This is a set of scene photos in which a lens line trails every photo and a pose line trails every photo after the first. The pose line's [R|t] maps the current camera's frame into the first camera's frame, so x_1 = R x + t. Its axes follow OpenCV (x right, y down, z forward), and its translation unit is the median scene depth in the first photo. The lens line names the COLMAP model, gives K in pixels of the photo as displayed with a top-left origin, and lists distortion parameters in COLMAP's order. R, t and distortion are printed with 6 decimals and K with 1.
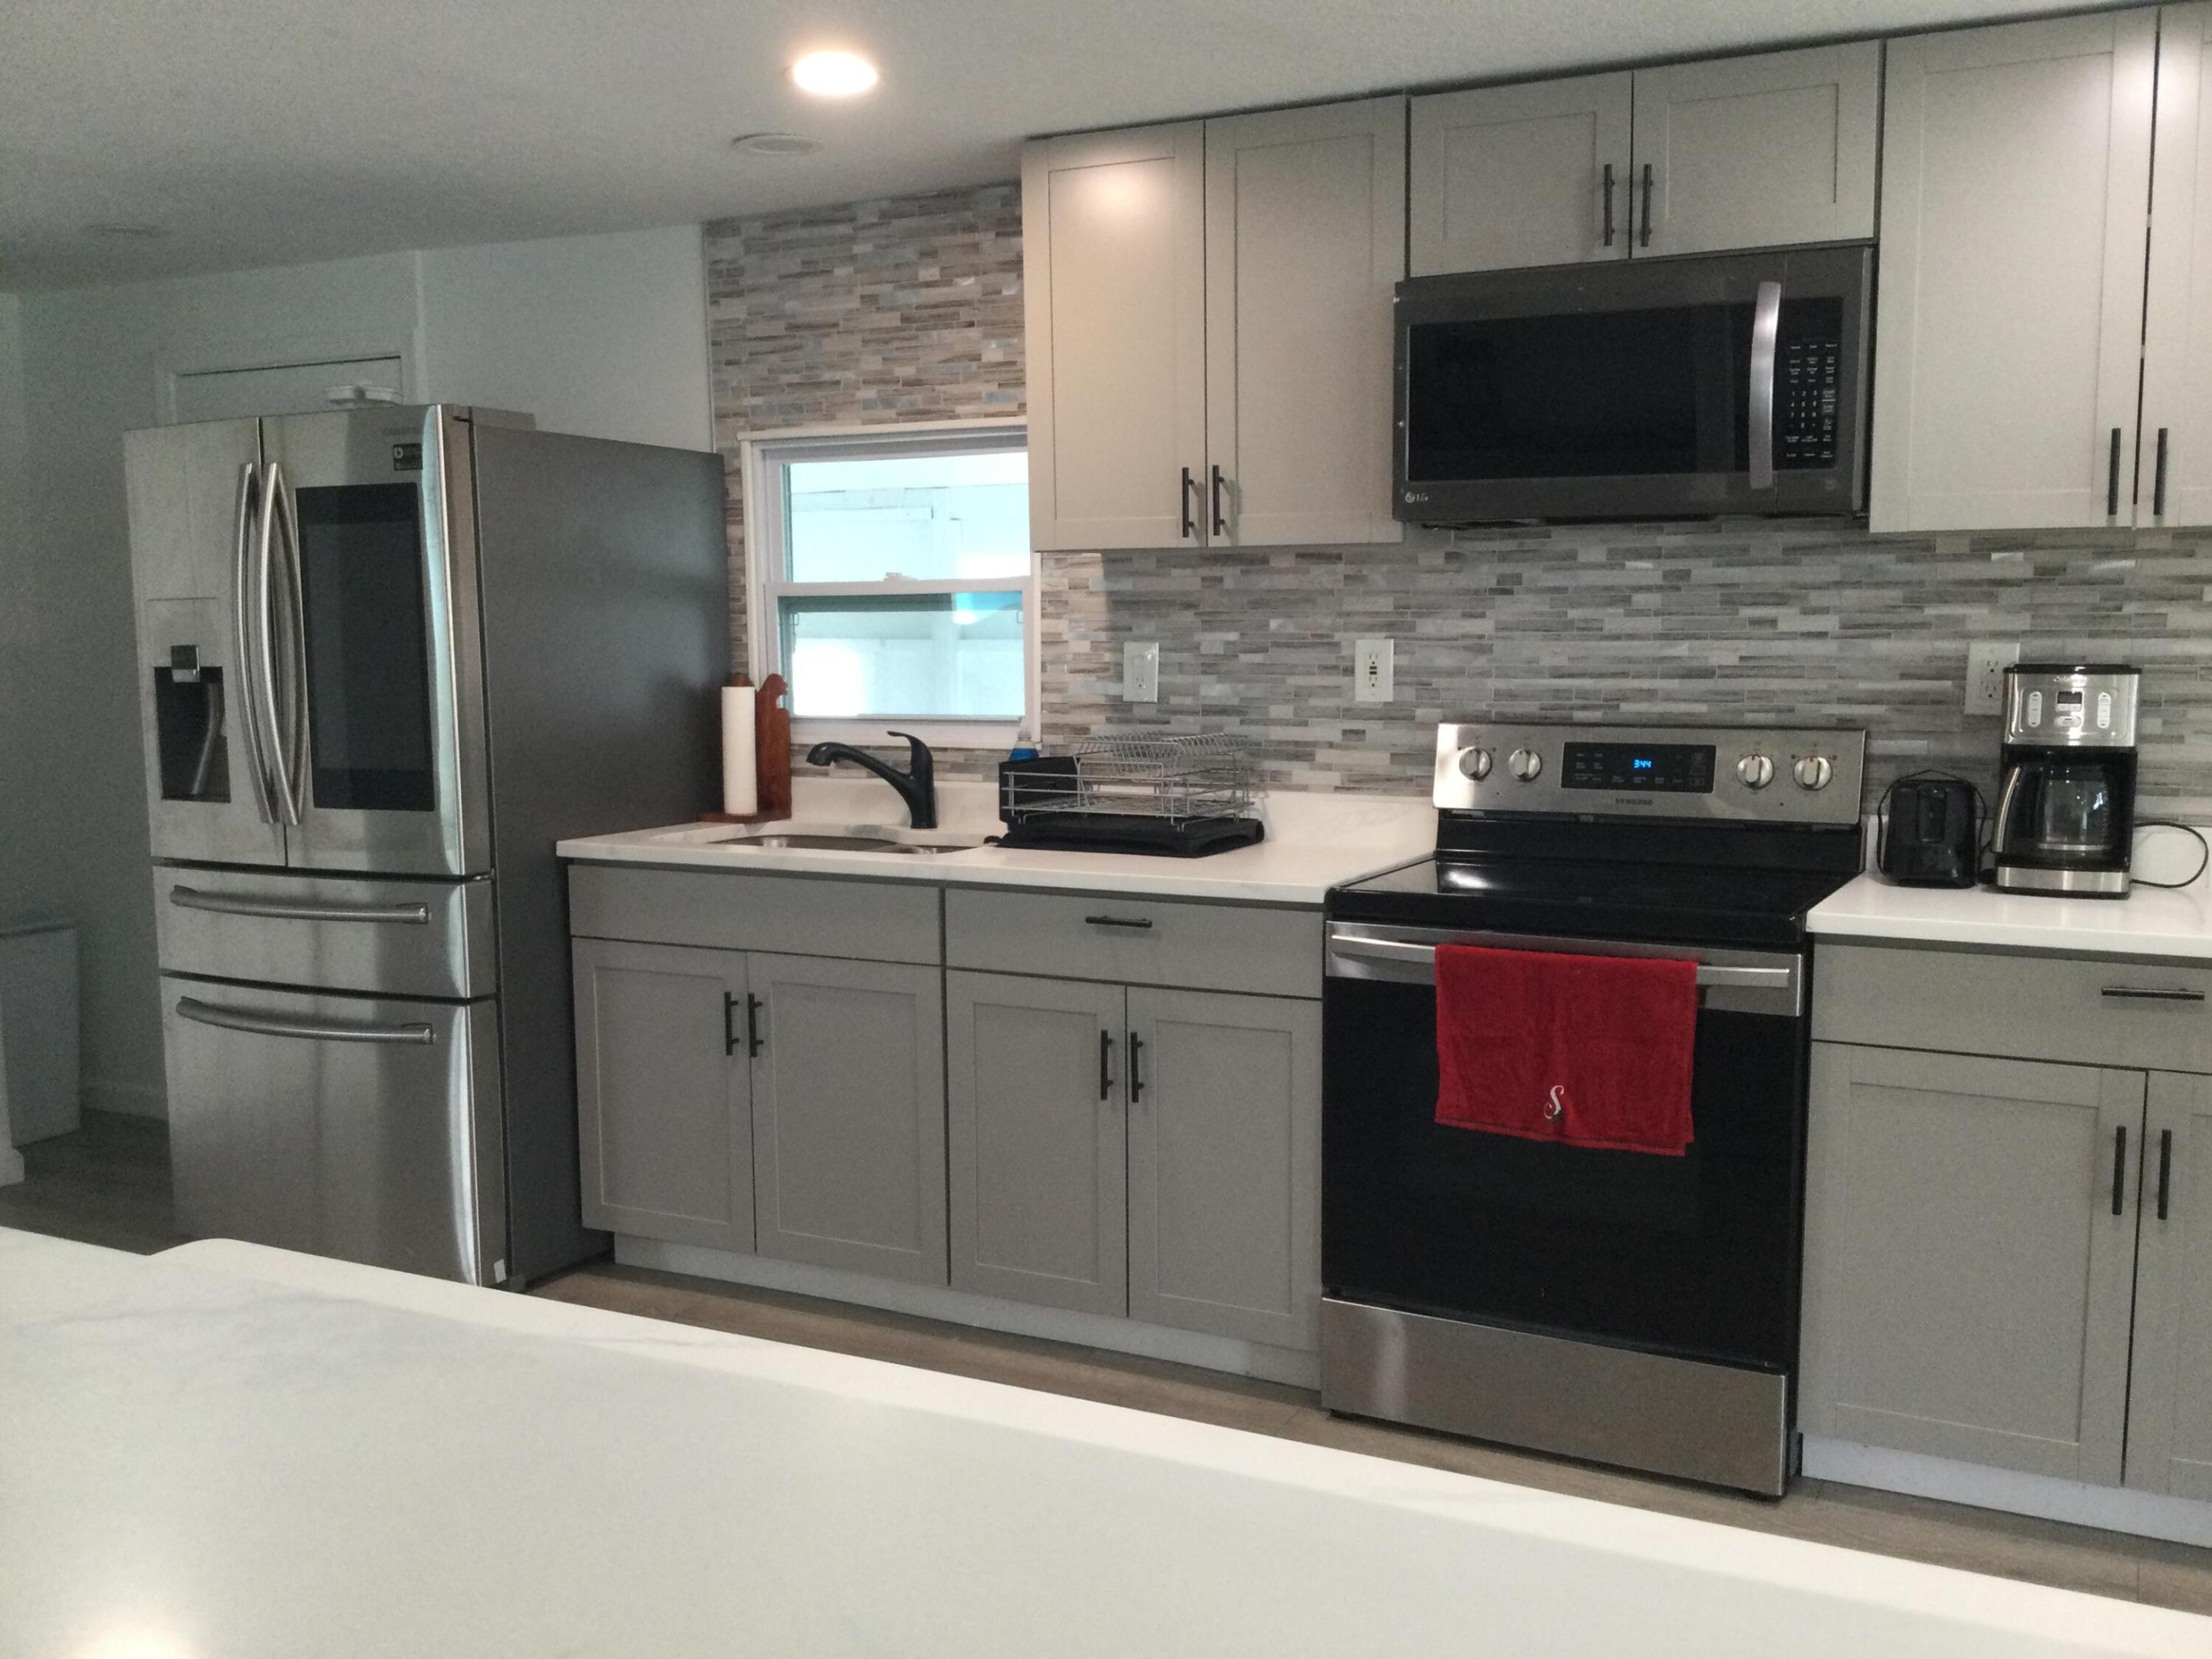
lens RADIAL K [[1957.4, 0, 1106.8], [0, 1957.4, 869.1], [0, 0, 1]] dist [0.099602, -0.163245]
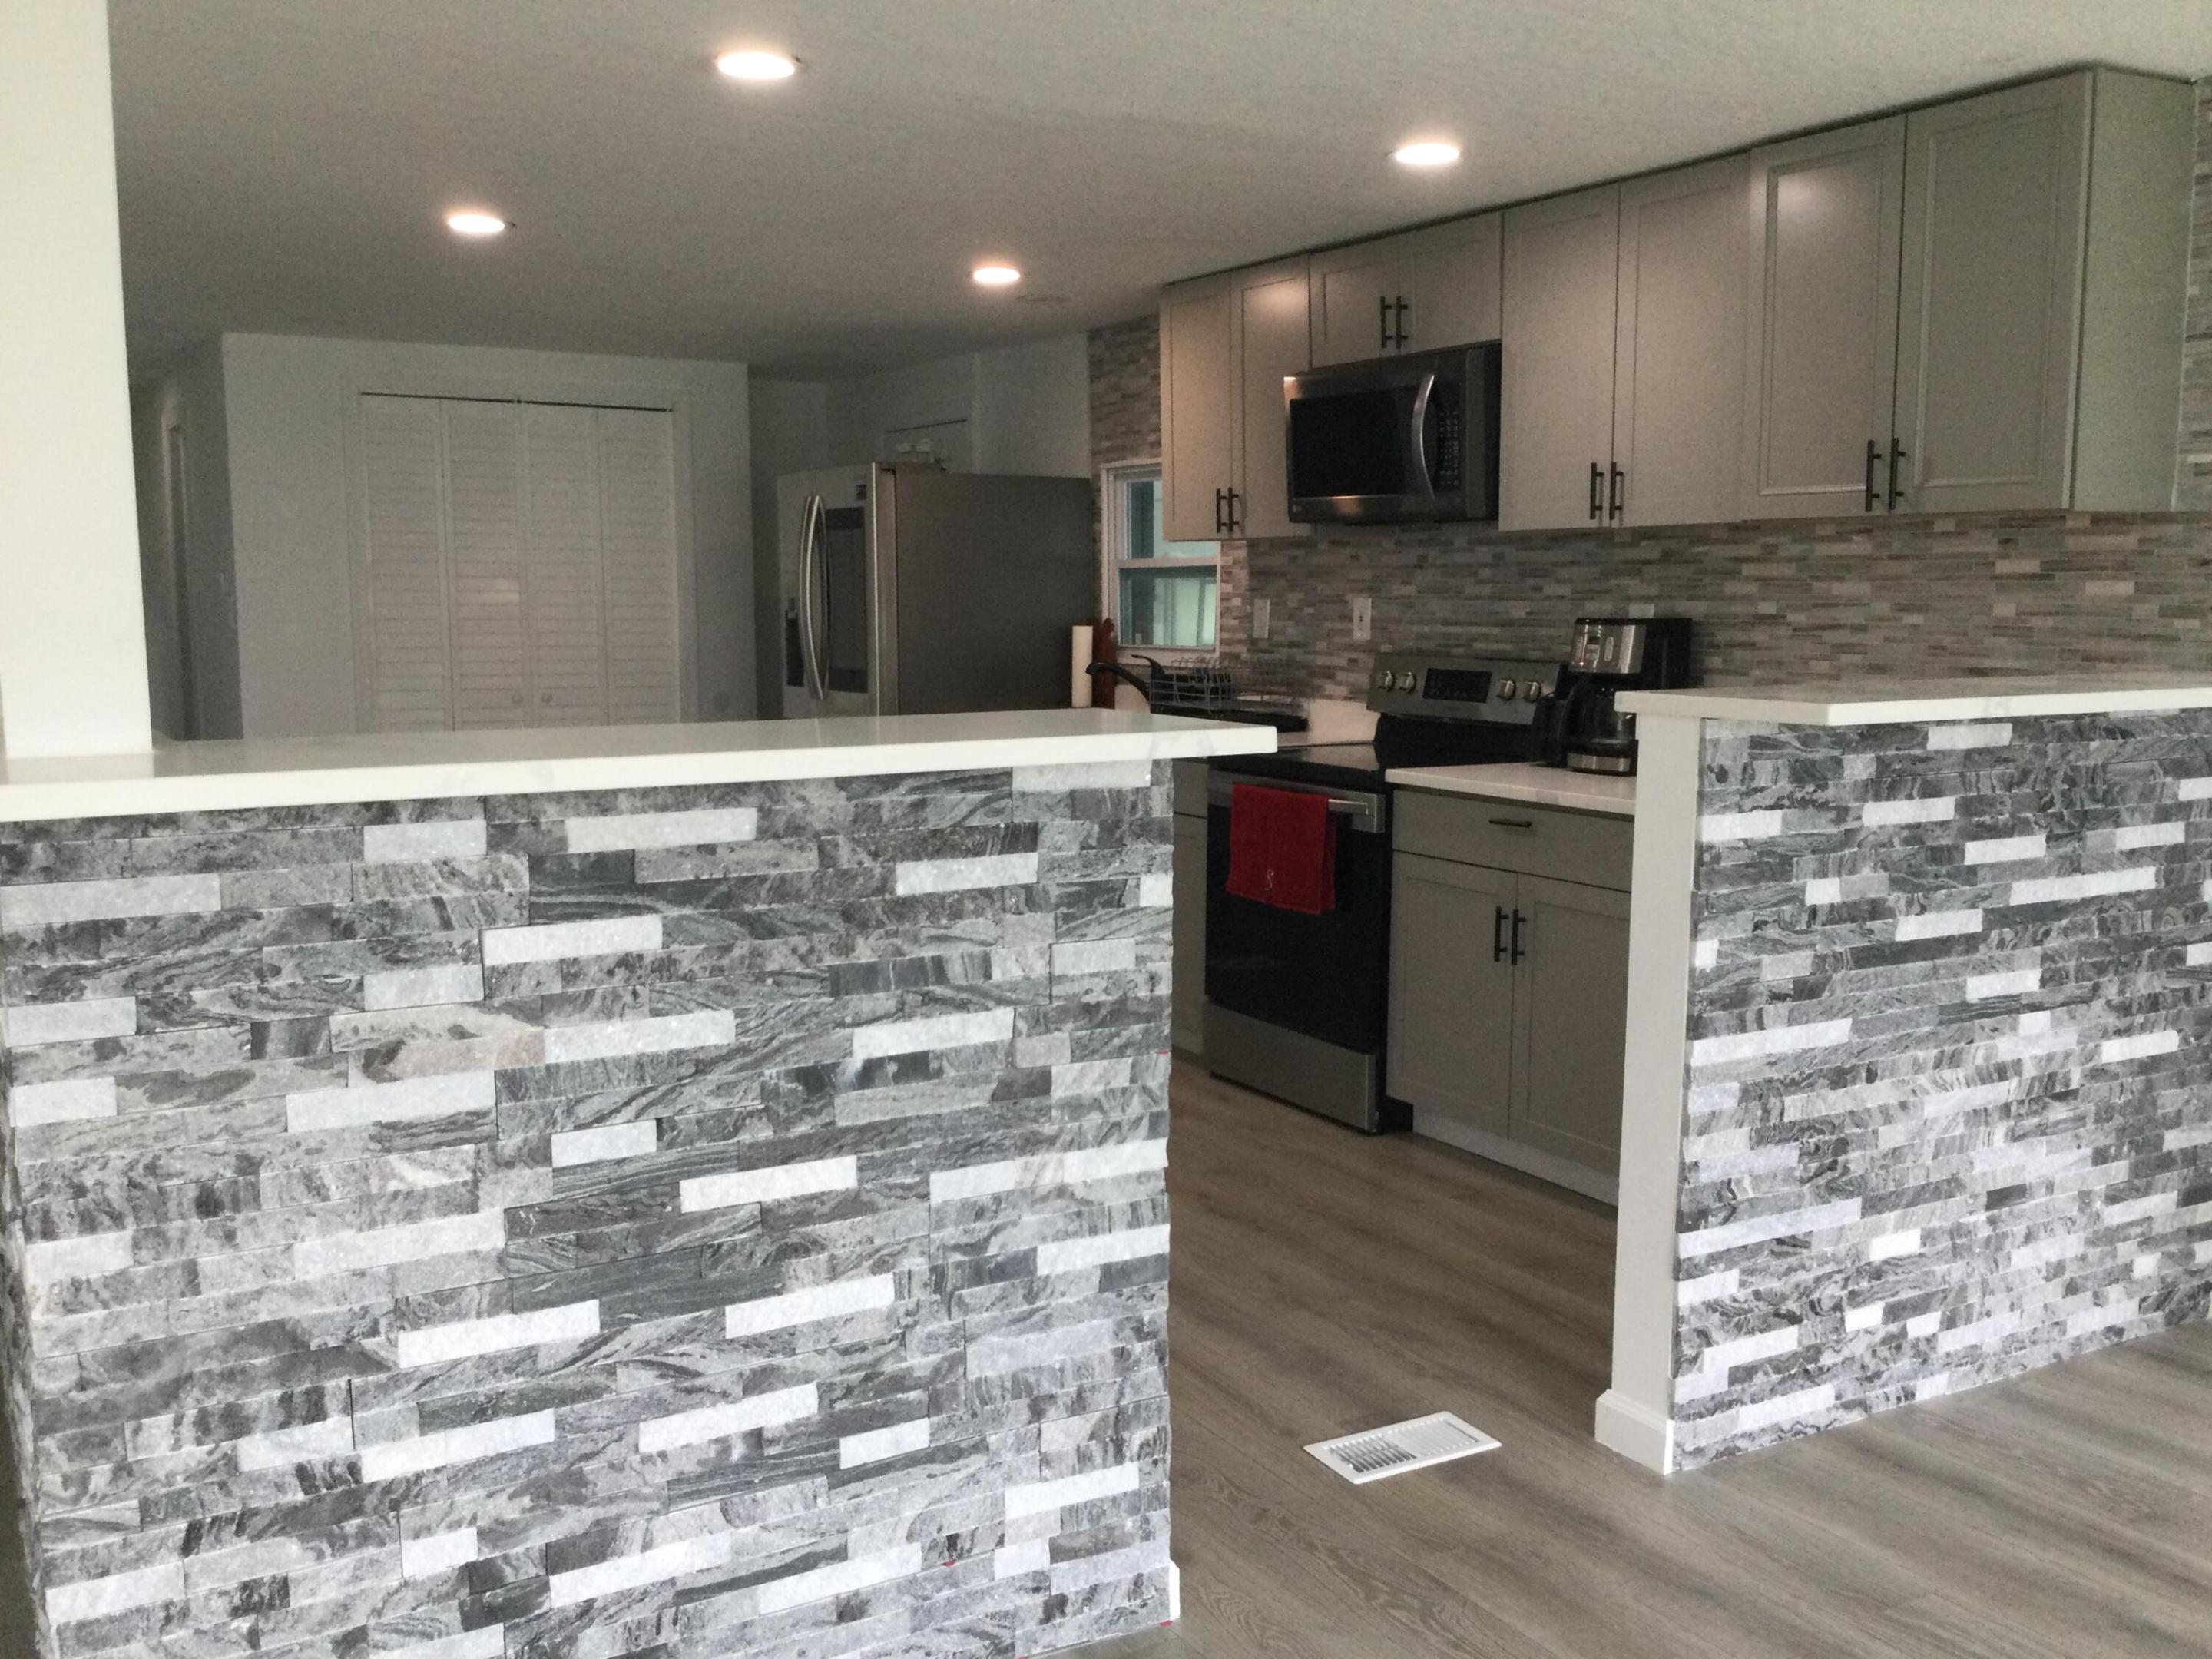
lens RADIAL K [[1957.4, 0, 1095.9], [0, 1957.4, 862.9], [0, 0, 1]] dist [0.099602, -0.163245]
pose [[0.841440, 0.080815, -0.534274, 0.799734], [-0.073076, 0.996688, 0.035672, 0.046449], [0.535387, 0.009027, 0.844558, -0.380392]]
